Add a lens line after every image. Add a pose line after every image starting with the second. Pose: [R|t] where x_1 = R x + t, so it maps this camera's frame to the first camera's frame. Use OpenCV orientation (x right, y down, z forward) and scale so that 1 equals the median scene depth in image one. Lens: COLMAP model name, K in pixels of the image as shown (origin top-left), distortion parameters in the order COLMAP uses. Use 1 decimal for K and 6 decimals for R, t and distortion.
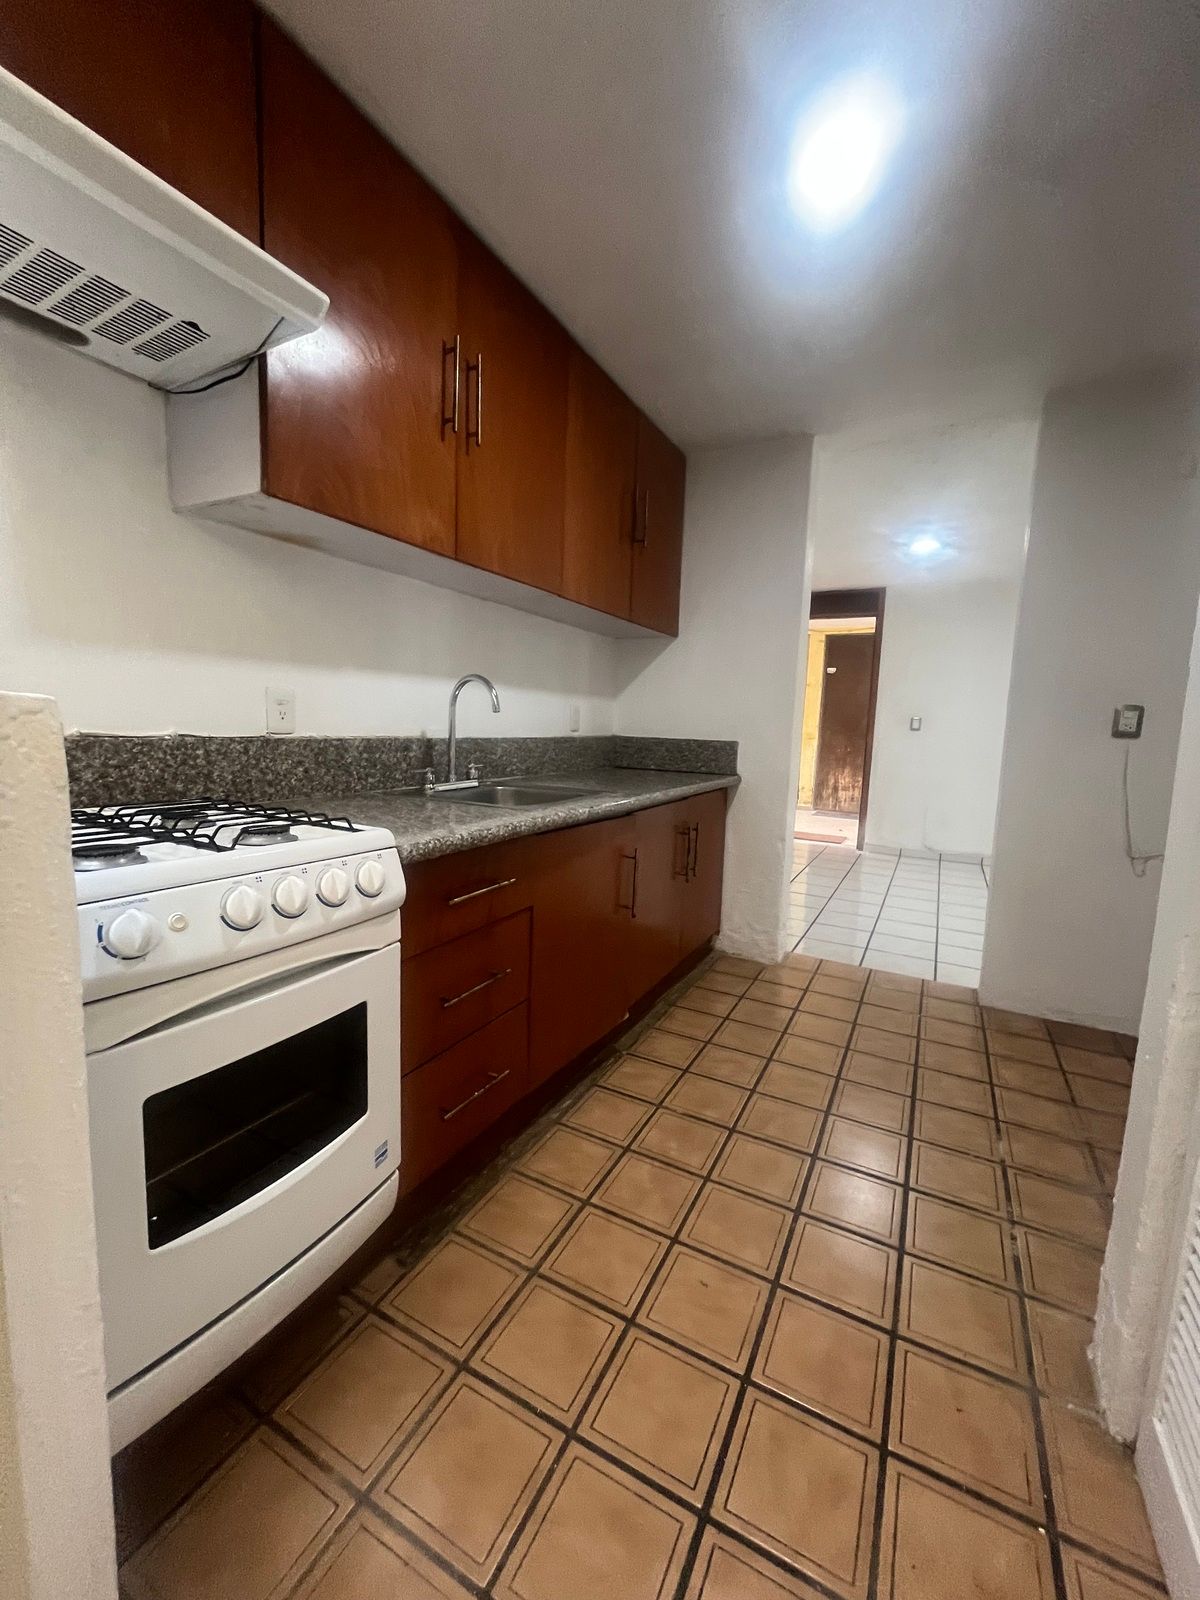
lens RADIAL K [[647.6, 0, 600.0], [0, 647.6, 800.0], [0, 0, 1]] dist [0.000299, 0.000225]
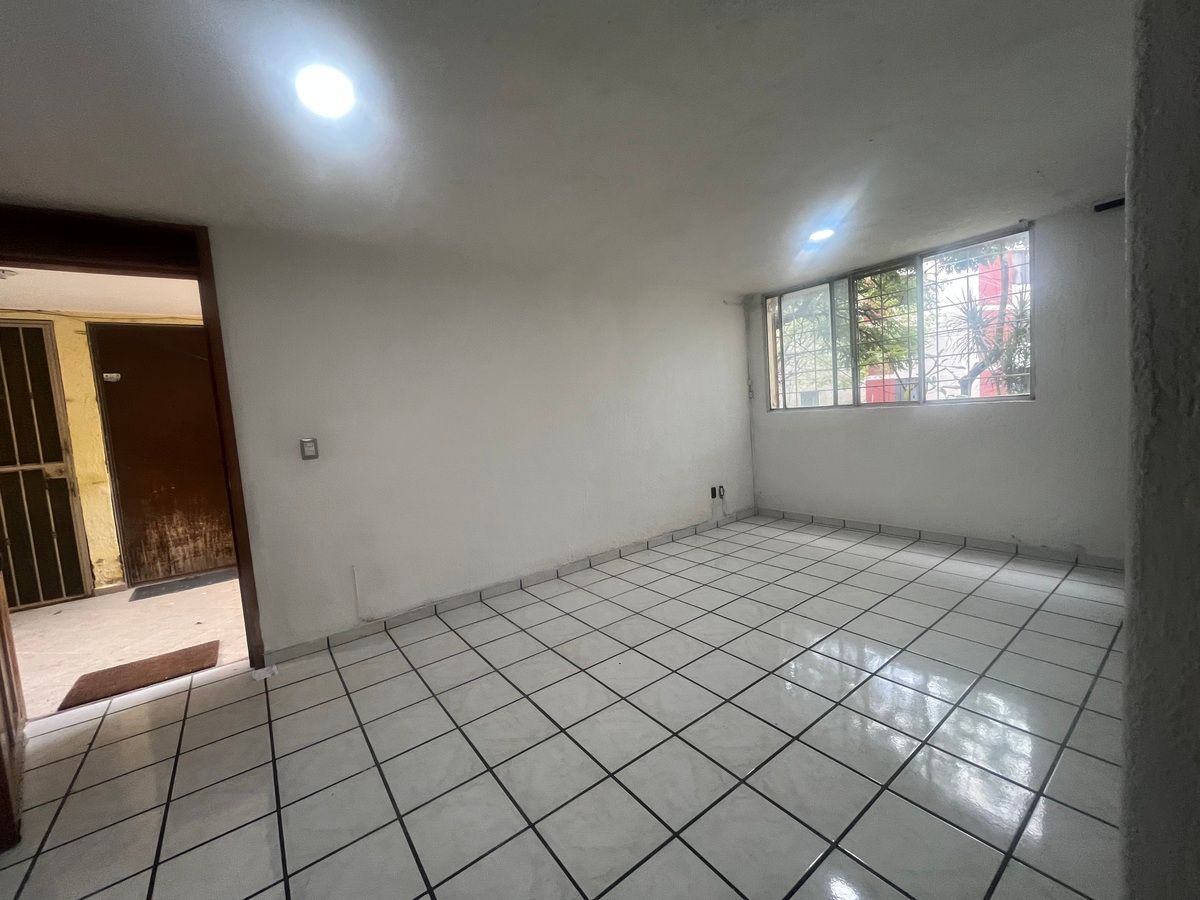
lens RADIAL K [[485.7, 0, 600.0], [0, 485.7, 450.0], [0, 0, 1]] dist [0.000299, 0.000225]
pose [[0.426598, -0.142448, 0.893153, 0.464526], [0.198863, 0.978126, 0.061018, -0.234654], [-0.882308, 0.151585, 0.445594, 1.397701]]
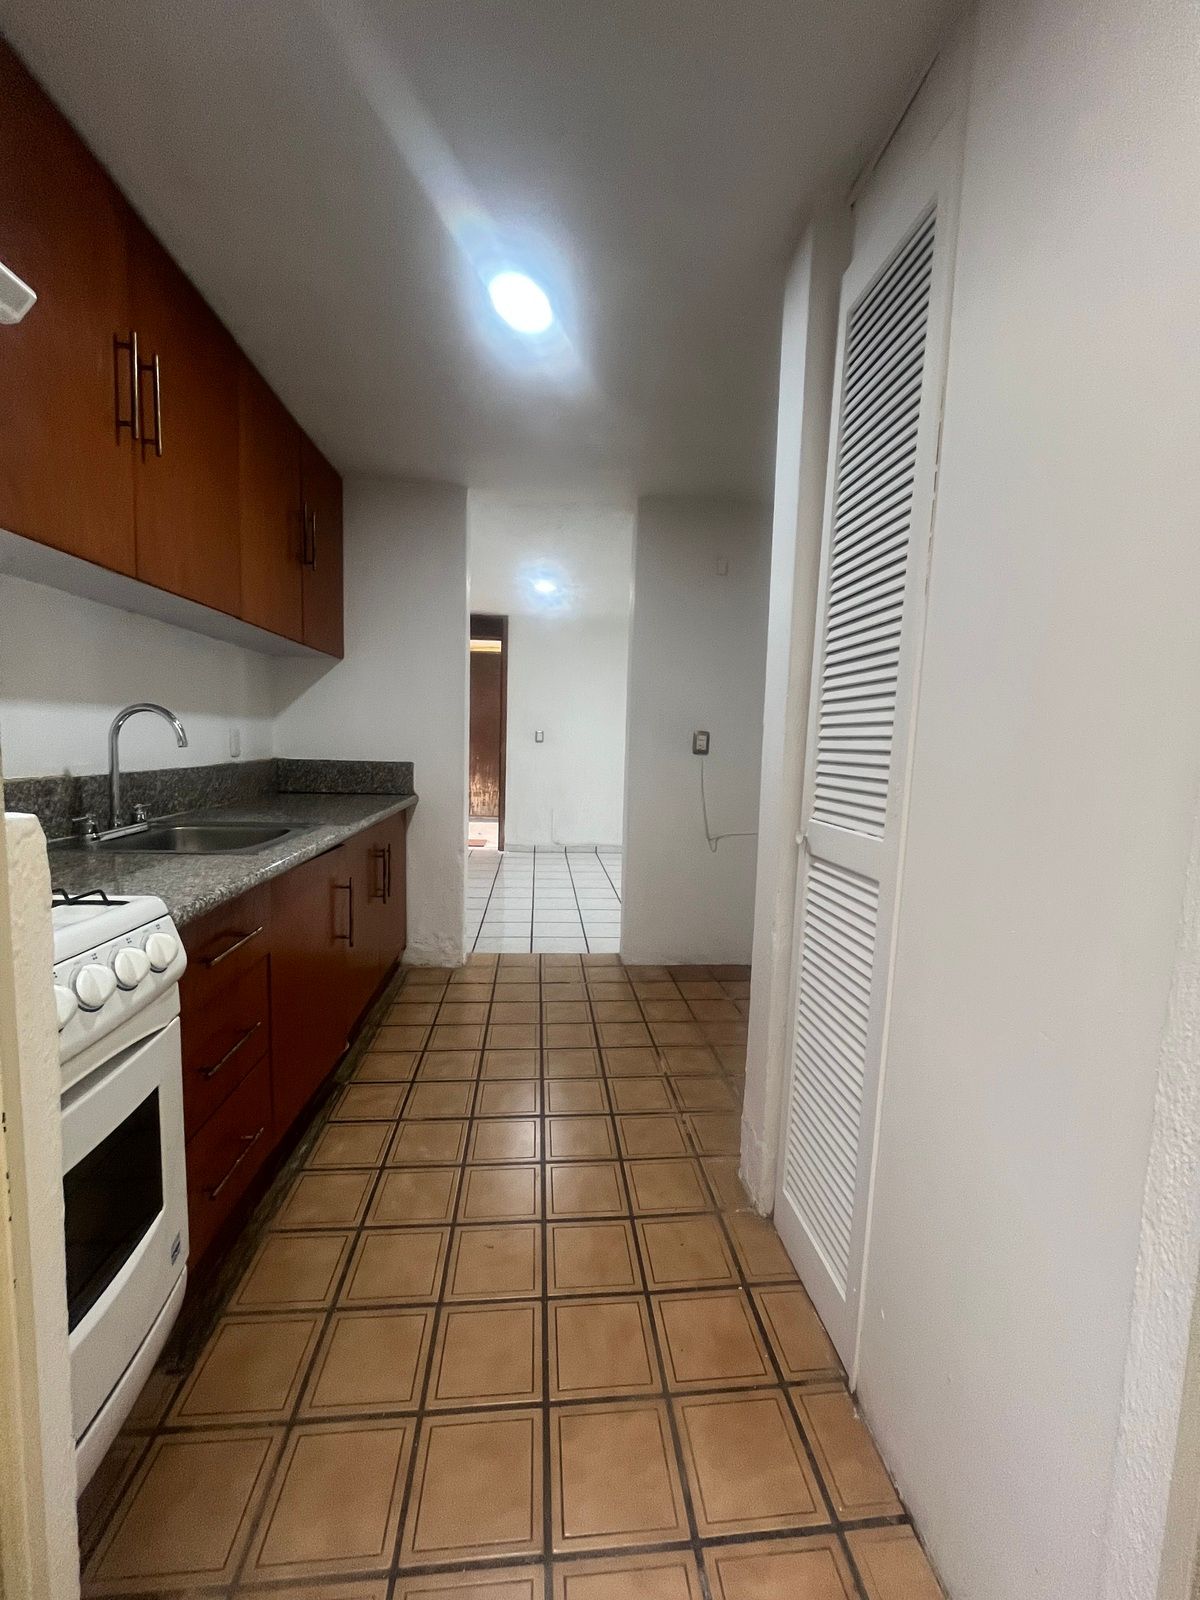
lens RADIAL K [[647.6, 0, 600.0], [0, 647.6, 800.0], [0, 0, 1]] dist [0.000299, 0.000225]
pose [[0.835942, -0.062074, 0.545297, -0.157410], [0.065780, 0.997753, 0.012738, -0.032525], [-0.544862, 0.025221, 0.838146, -0.060983]]
